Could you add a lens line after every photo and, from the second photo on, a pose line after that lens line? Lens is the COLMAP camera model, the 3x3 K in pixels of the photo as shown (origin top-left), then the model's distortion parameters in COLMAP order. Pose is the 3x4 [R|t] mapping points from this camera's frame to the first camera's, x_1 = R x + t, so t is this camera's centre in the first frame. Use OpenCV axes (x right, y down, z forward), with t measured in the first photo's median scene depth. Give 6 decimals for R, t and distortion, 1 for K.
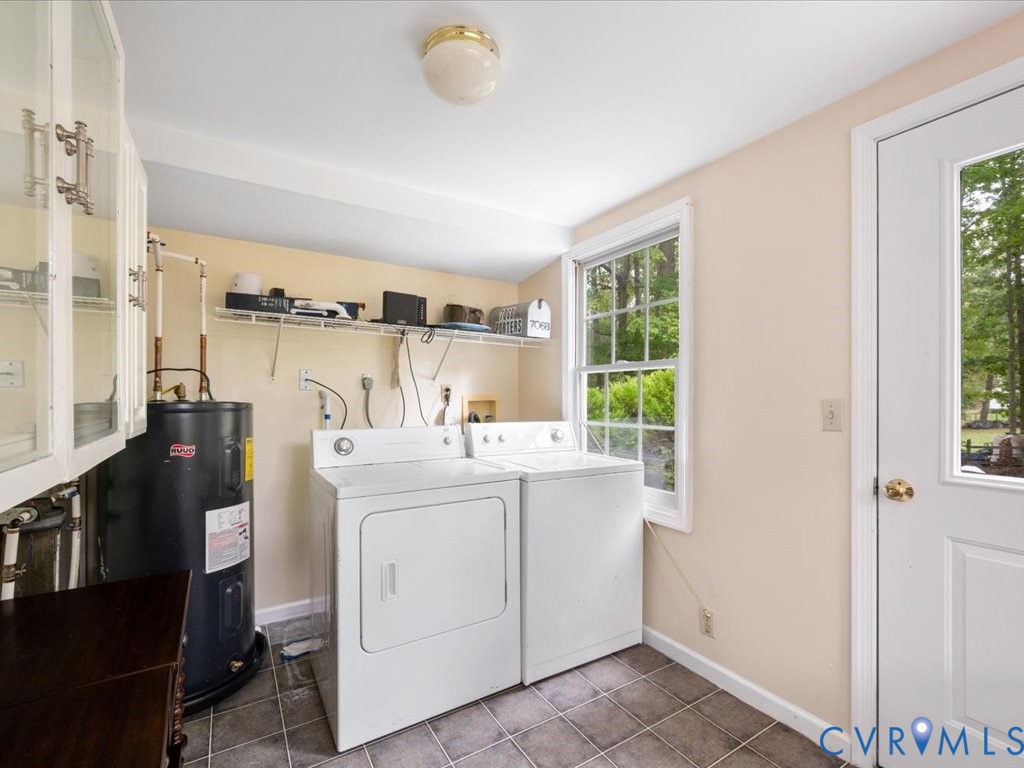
lens RADIAL K [[462.1, 0, 511.8], [0, 462.1, 394.9], [0, 0, 1]] dist [0.000185, 0.000075]
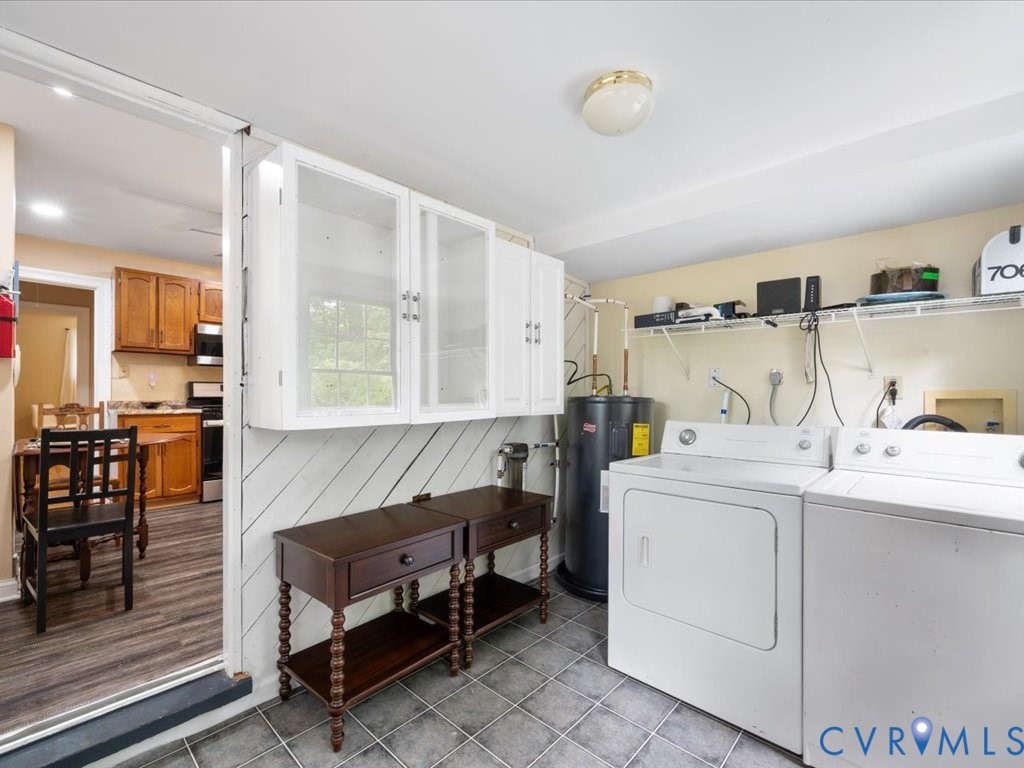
lens RADIAL K [[455.6, 0, 511.1], [0, 455.6, 390.8], [0, 0, 1]] dist [-0.000208, -0.000294]
pose [[0.263365, -0.006792, -0.964672, 0.535536], [0.001968, 0.999977, -0.006503, 0.005412], [0.964694, -0.000186, 0.263372, 0.267584]]
